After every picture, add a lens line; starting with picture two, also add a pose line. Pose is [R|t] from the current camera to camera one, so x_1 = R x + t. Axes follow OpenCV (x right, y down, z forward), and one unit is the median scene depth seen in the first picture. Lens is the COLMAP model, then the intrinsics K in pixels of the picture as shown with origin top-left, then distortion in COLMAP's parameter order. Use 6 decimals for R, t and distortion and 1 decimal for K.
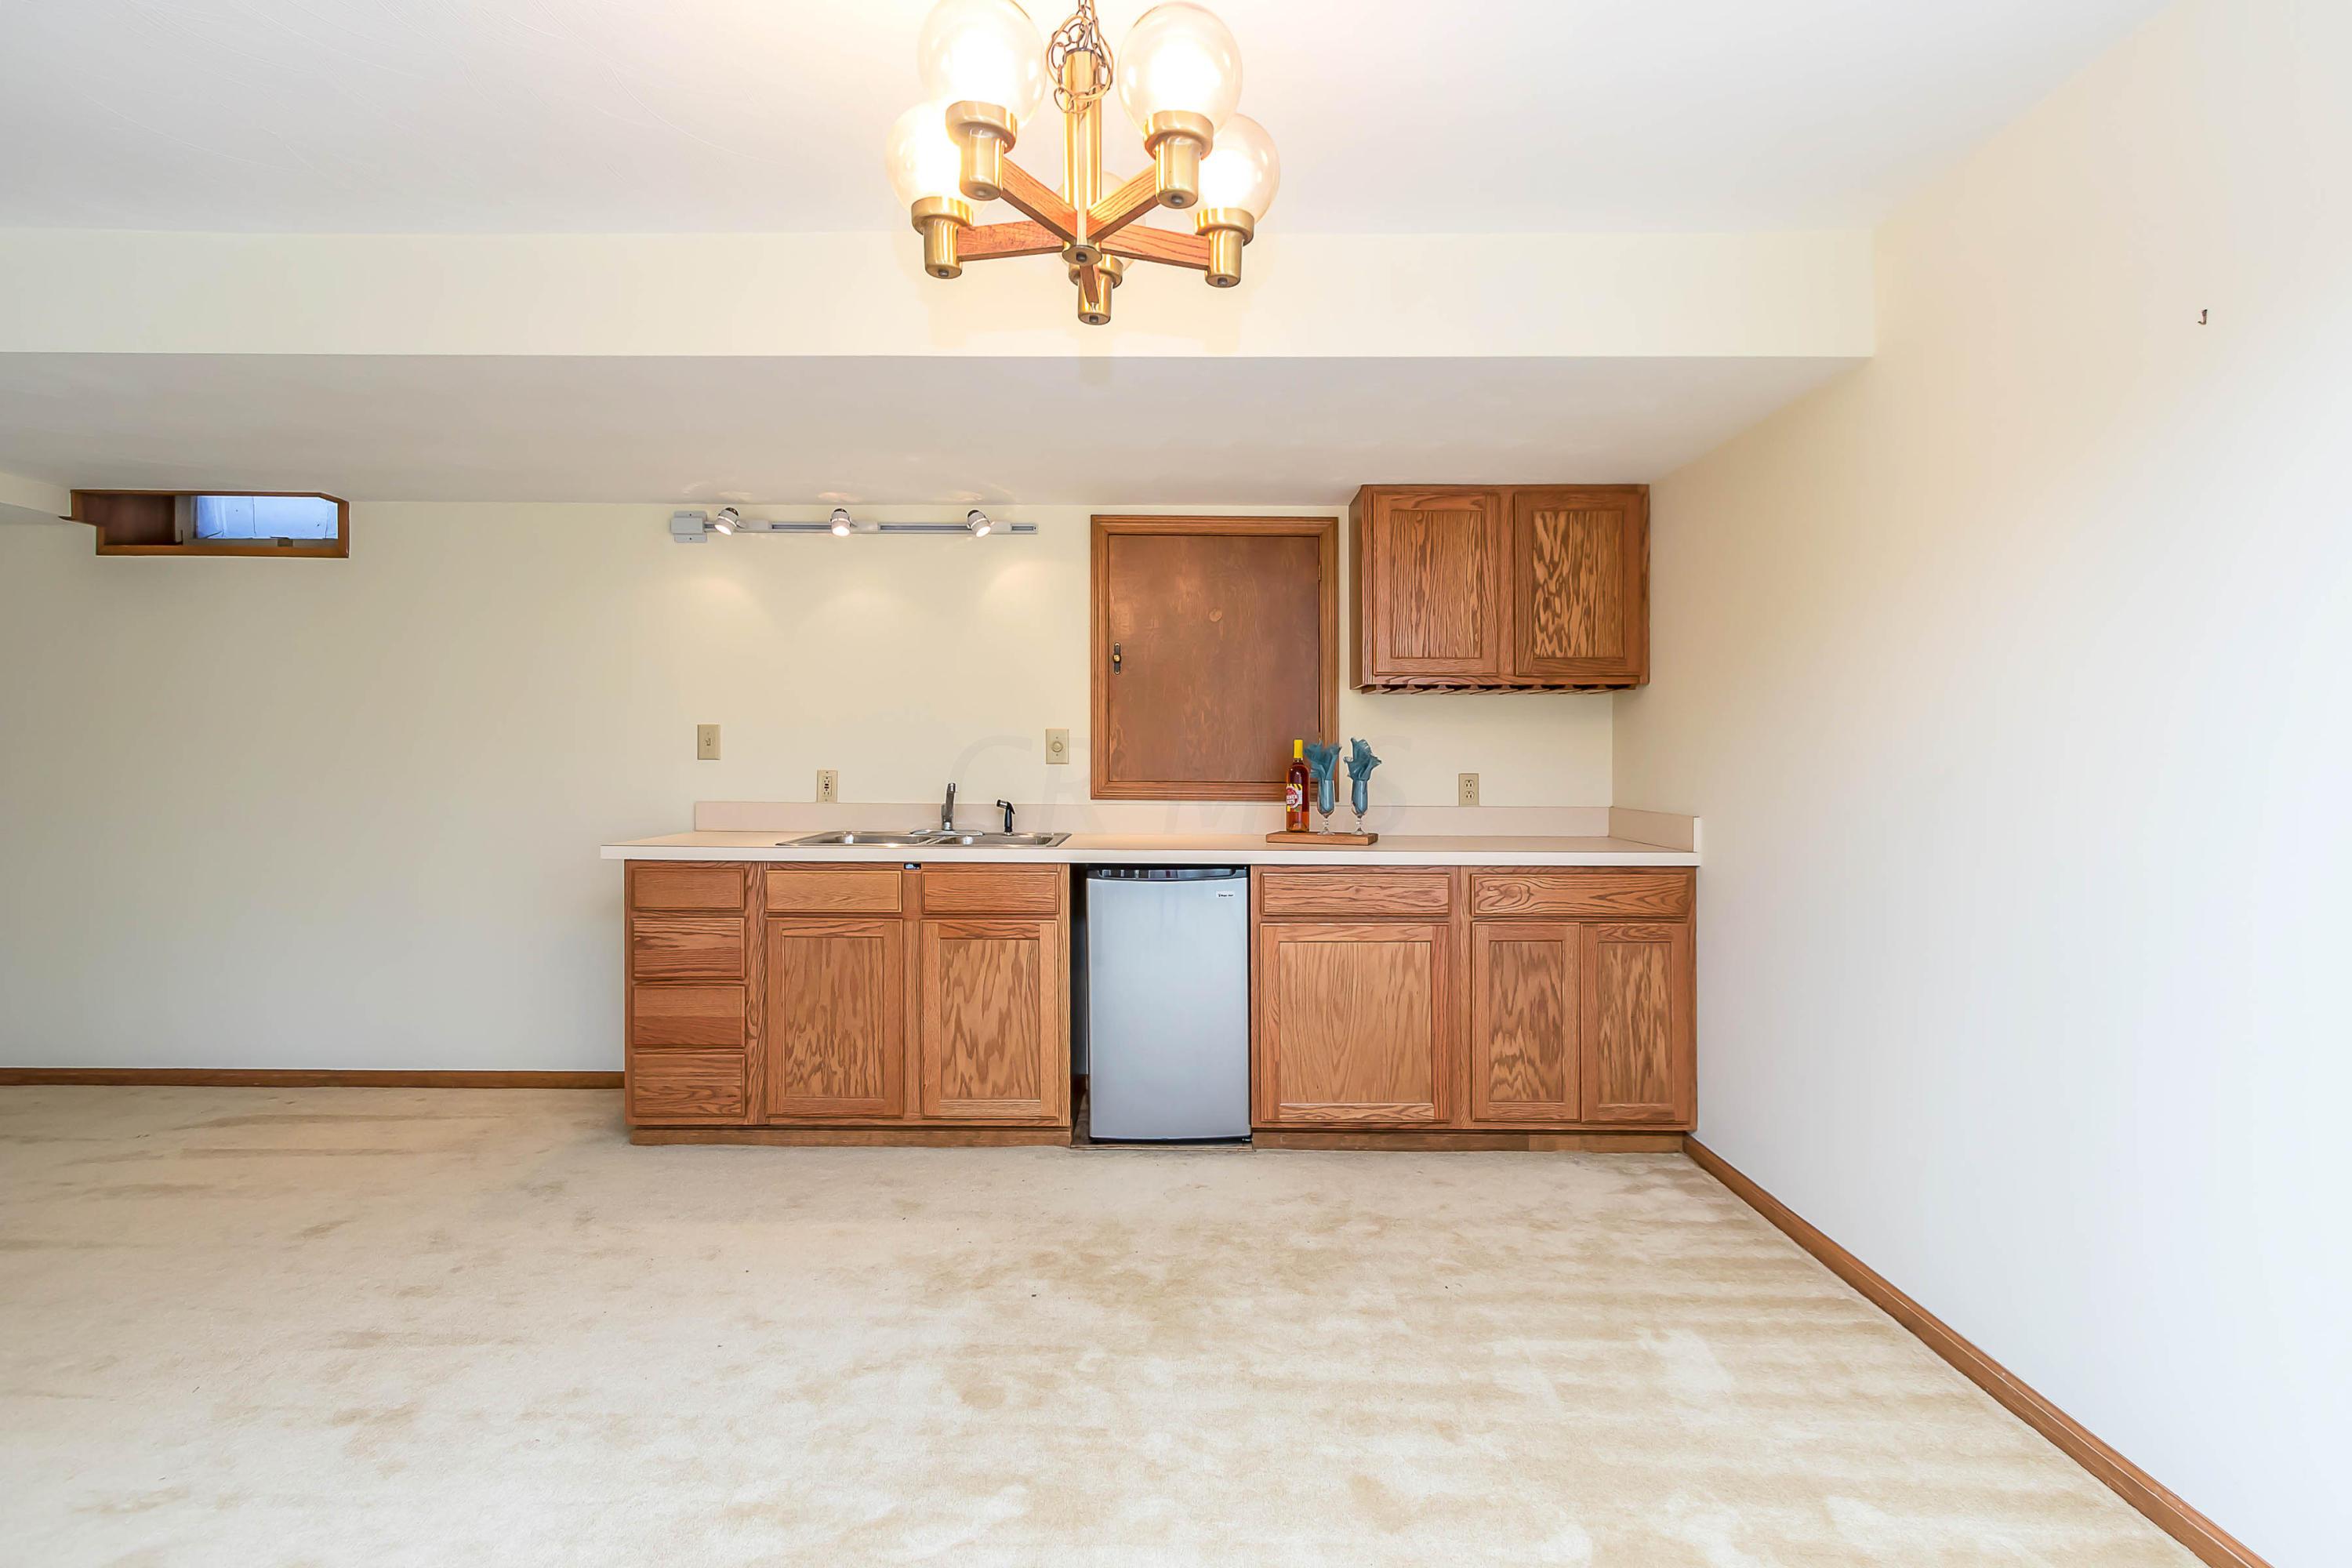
lens RADIAL K [[1112.6, 0, 1180.3], [0, 1112.6, 748.2], [0, 0, 1]] dist [-0.017500, 0.000011]
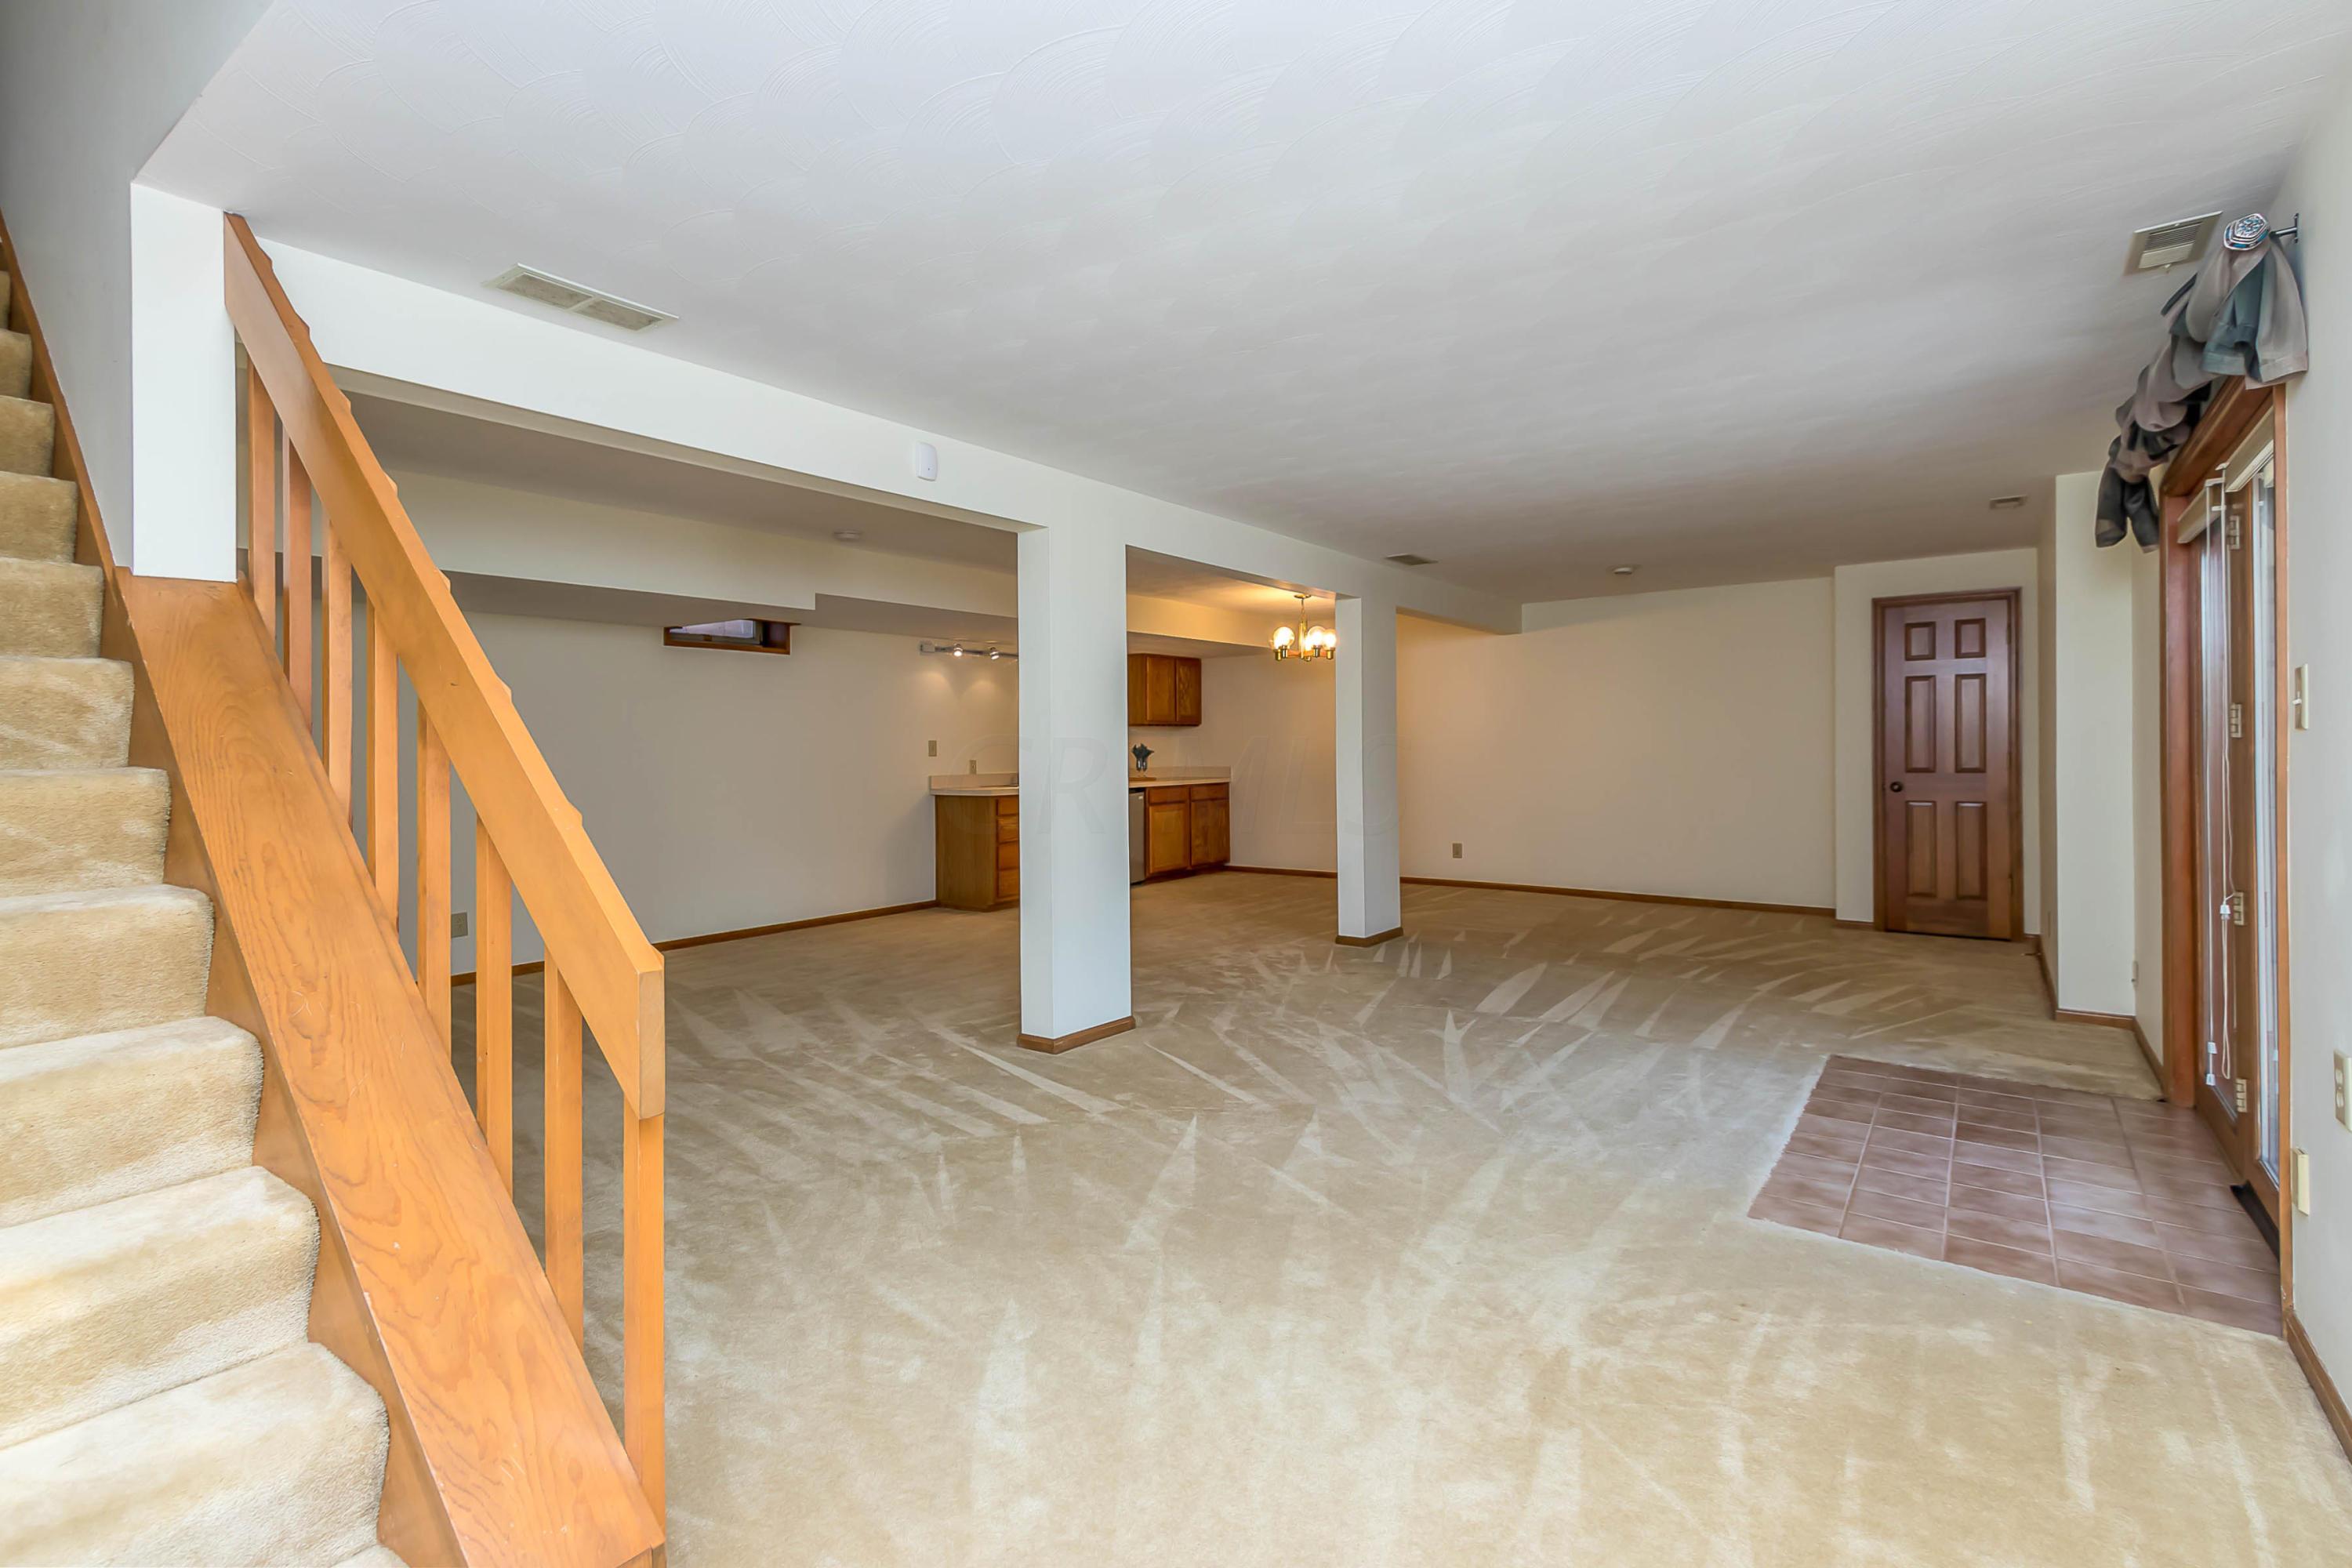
lens RADIAL K [[1083.4, 0, 1173.3], [0, 1083.4, 776.8], [0, 0, 1]] dist [0.017908, -0.000051]
pose [[0.596852, -0.039474, 0.801379, -2.086318], [0.008095, 0.999034, 0.043181, -0.045919], [-0.802310, -0.019286, 0.596596, -0.745065]]
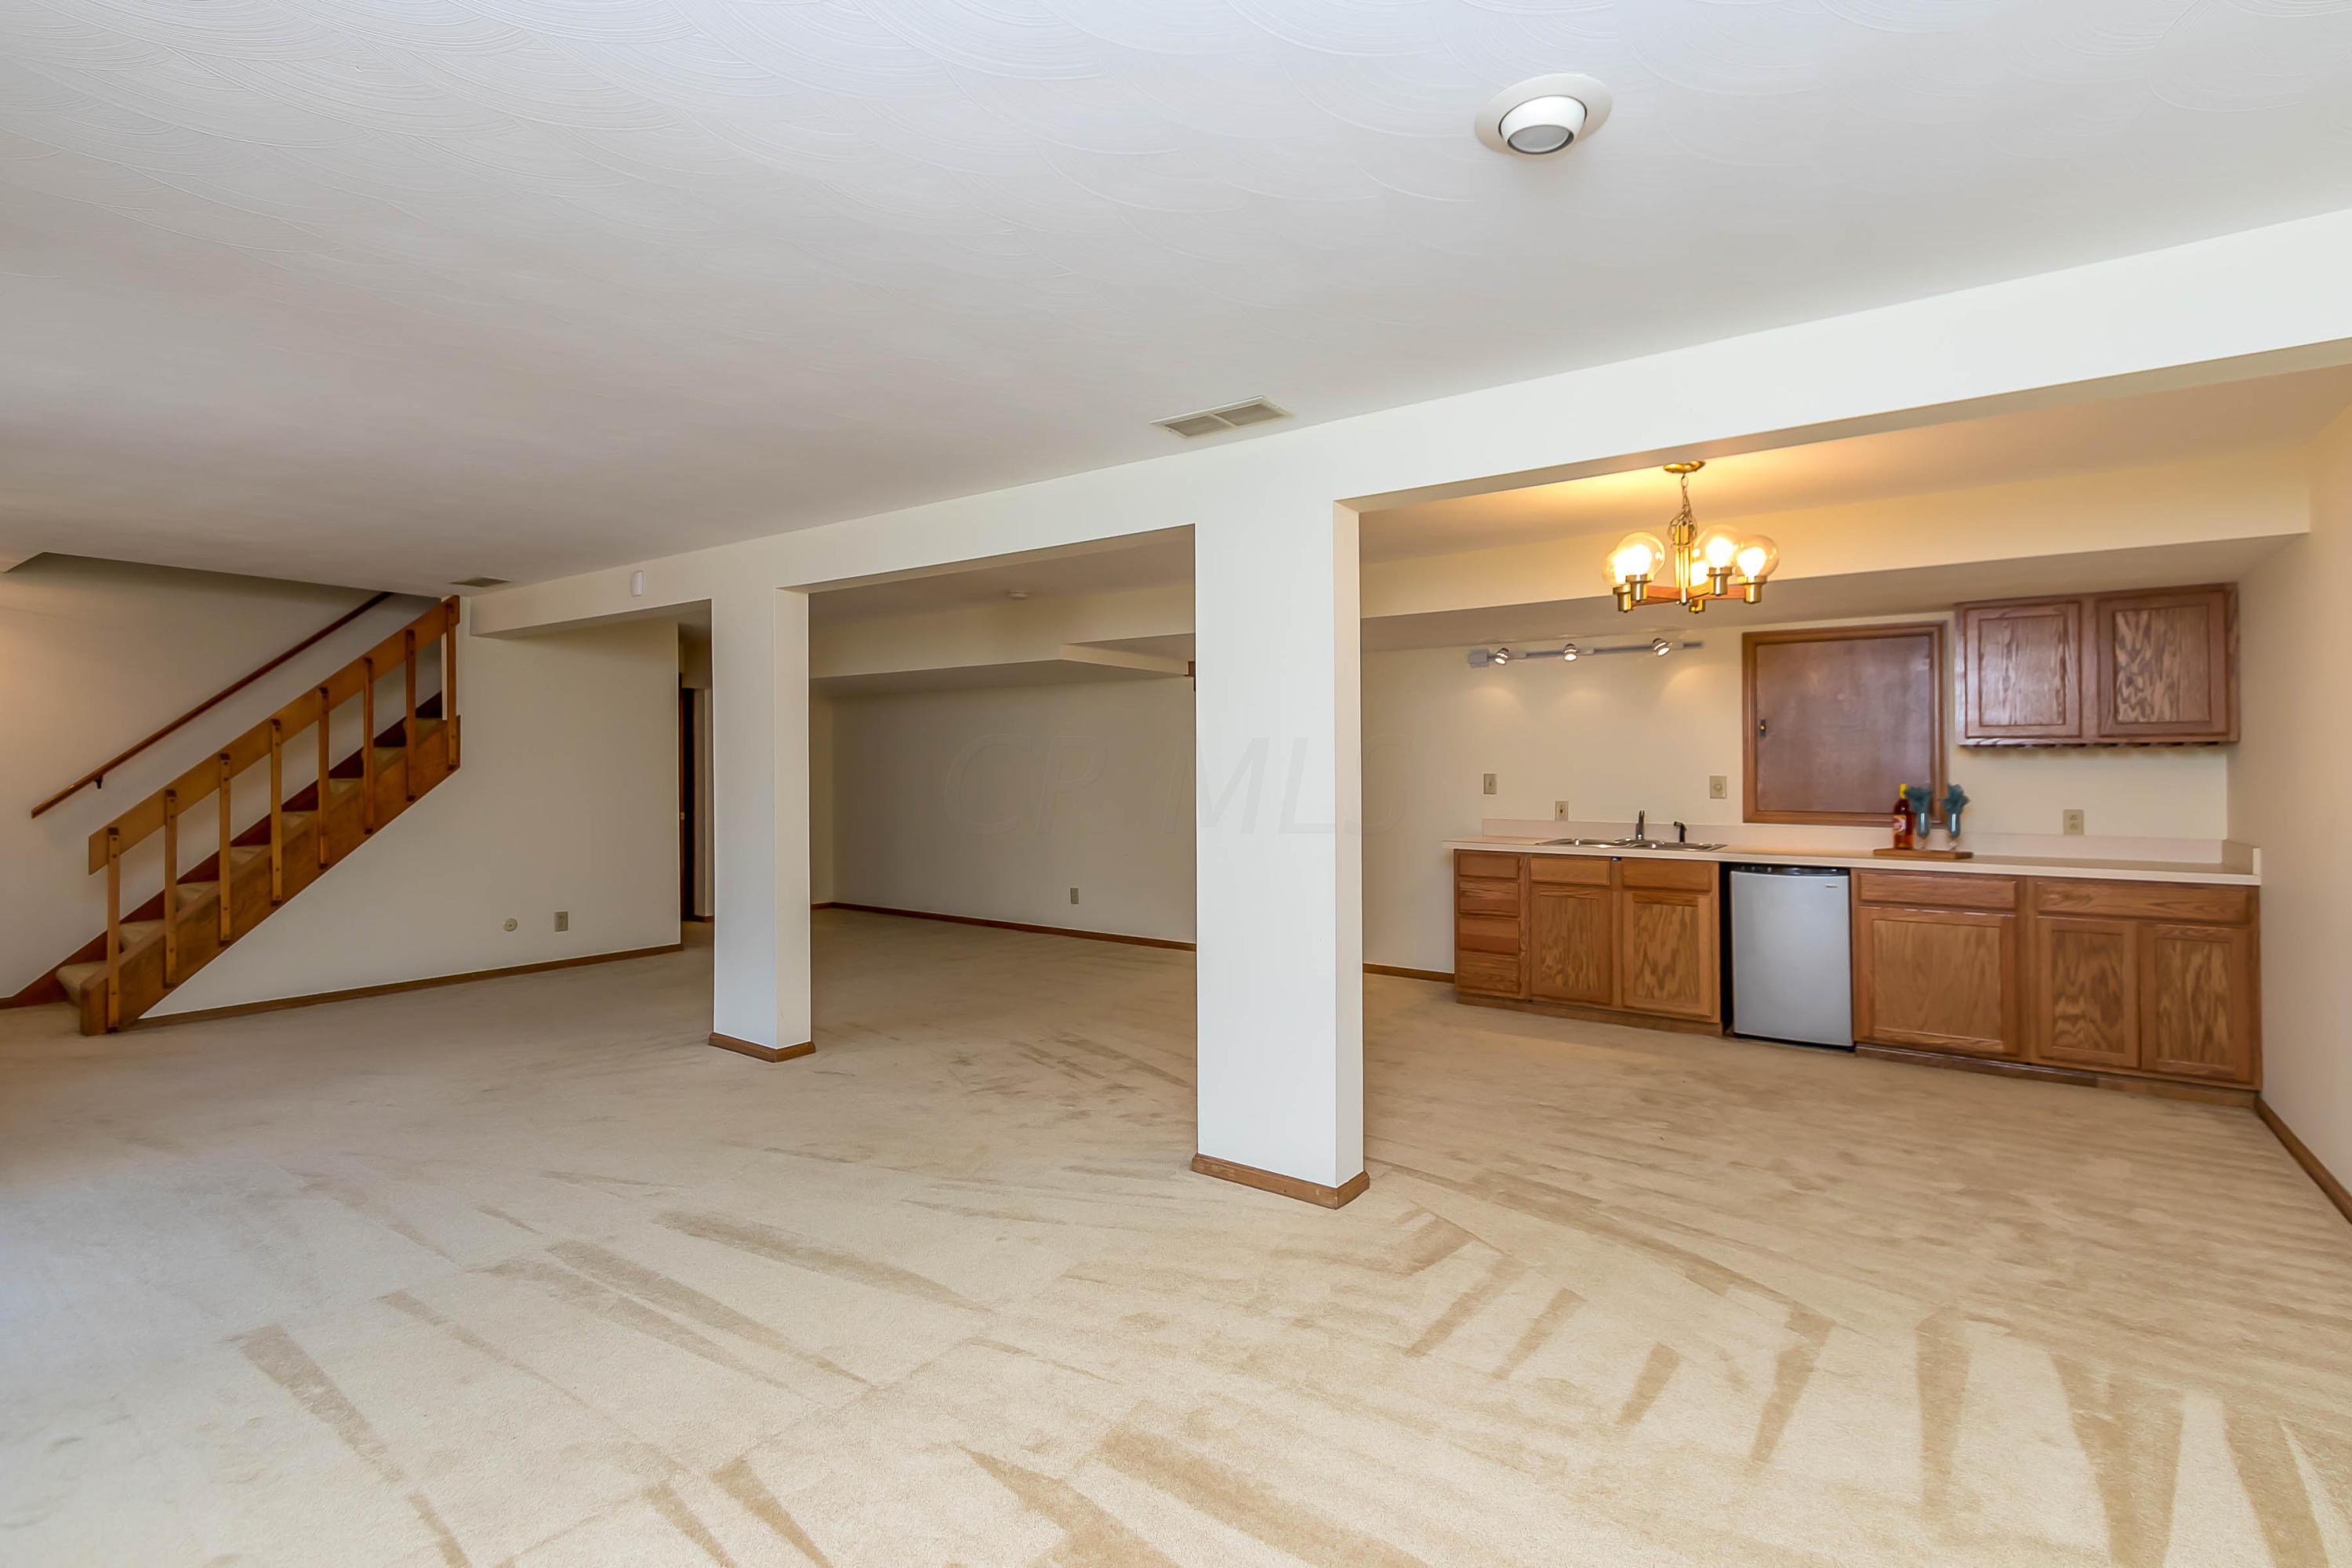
lens RADIAL K [[1083.4, 0, 1173.3], [0, 1083.4, 776.8], [0, 0, 1]] dist [0.017908, -0.000051]
pose [[0.810685, -0.001326, -0.585482, 0.186098], [0.005311, 0.999973, 0.005090, -0.032510], [0.585459, -0.007236, 0.810670, -0.756623]]
